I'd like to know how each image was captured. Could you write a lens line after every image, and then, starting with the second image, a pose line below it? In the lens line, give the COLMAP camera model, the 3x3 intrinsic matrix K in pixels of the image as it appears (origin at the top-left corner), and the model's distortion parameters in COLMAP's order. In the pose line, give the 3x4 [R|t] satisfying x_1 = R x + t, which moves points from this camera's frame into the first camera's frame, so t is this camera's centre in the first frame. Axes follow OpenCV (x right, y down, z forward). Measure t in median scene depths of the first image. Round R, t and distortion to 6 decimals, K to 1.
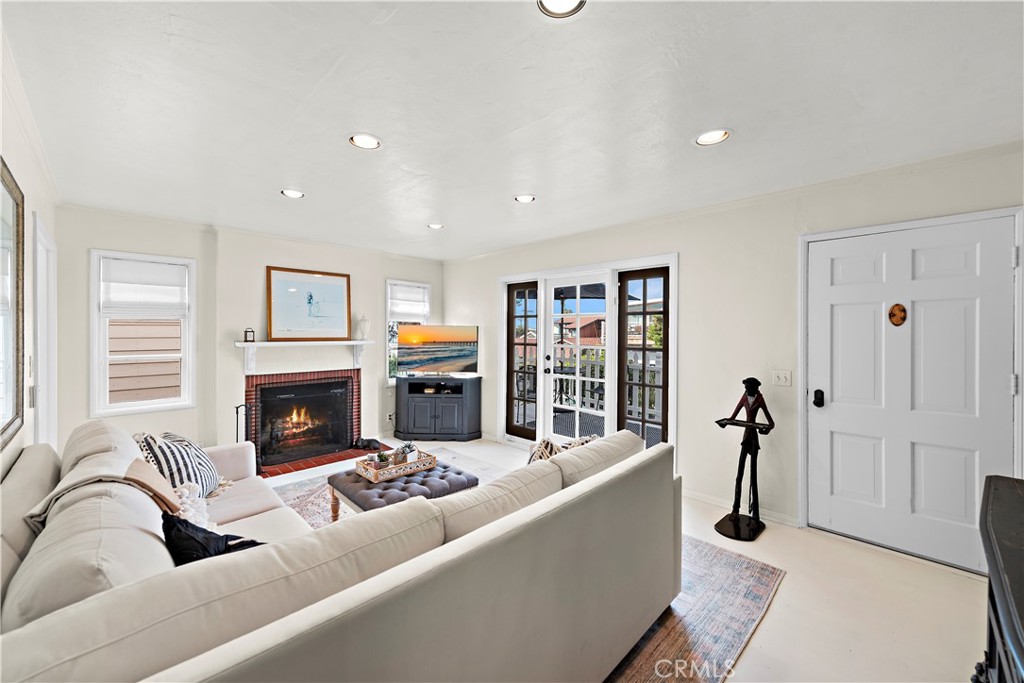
lens RADIAL K [[407.5, 0, 509.2], [0, 407.5, 340.8], [0, 0, 1]] dist [0.010449, 0.000078]
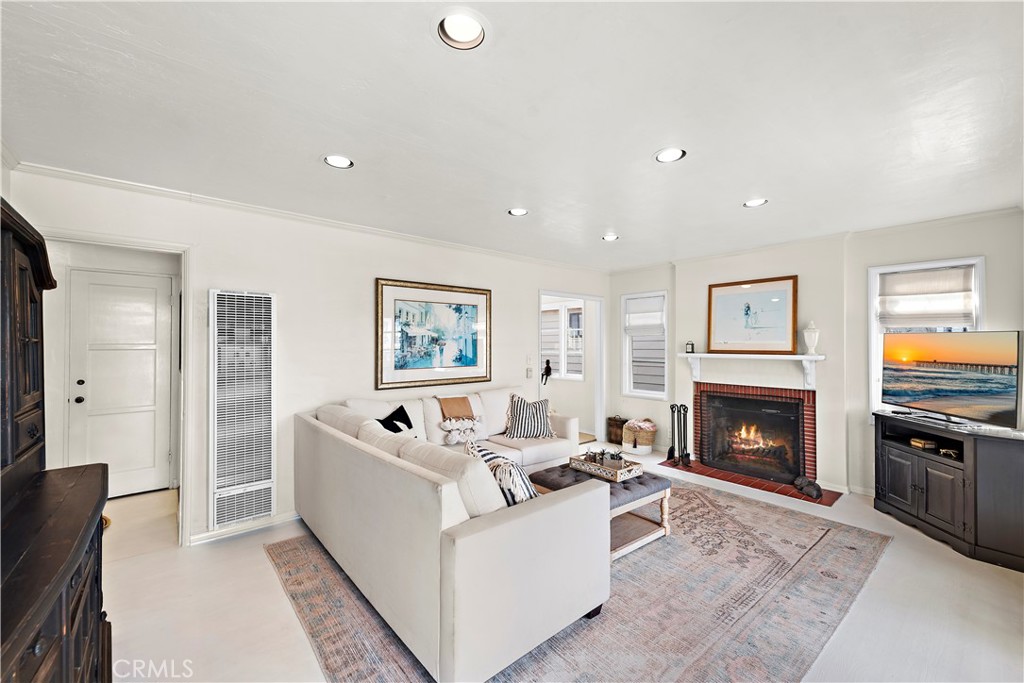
lens RADIAL K [[407.5, 0, 509.2], [0, 407.5, 340.8], [0, 0, 1]] dist [0.010449, 0.000078]
pose [[-0.091341, -0.004787, -0.995808, 0.482930], [-0.018863, 0.999817, -0.003076, -0.015225], [0.995641, 0.018503, -0.091415, 0.485843]]
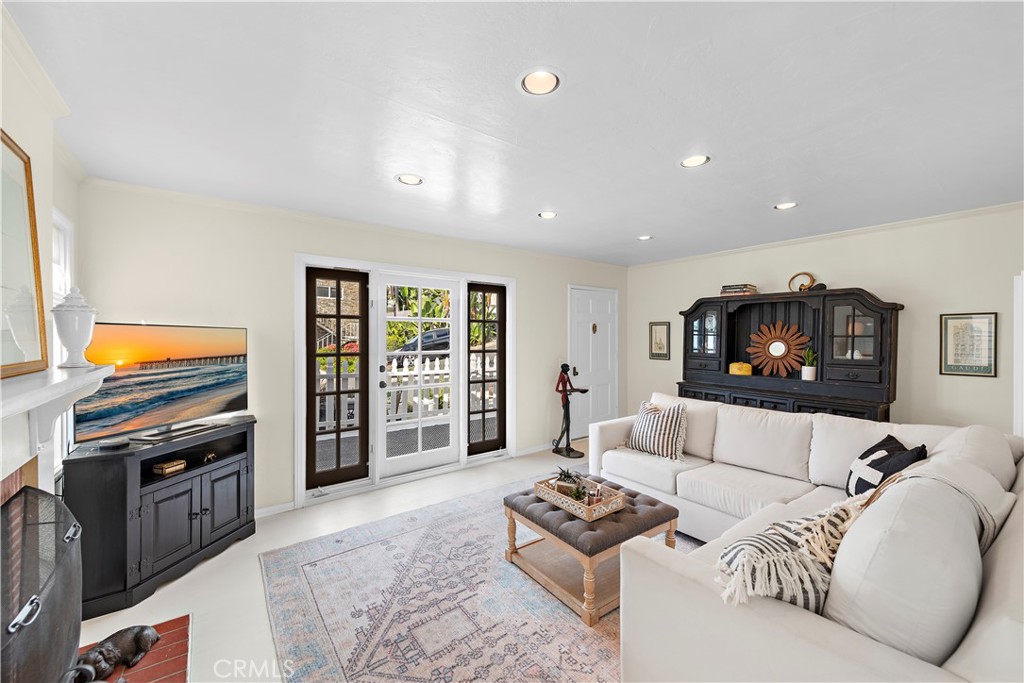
lens RADIAL K [[407.4, 0, 533.0], [0, 407.4, 342.4], [0, 0, 1]] dist [0.029746, 0.000085]
pose [[0.094750, -0.021828, 0.995262, -0.654208], [0.017497, 0.999642, 0.020258, -0.020842], [-0.995347, 0.015495, 0.095098, 0.584204]]
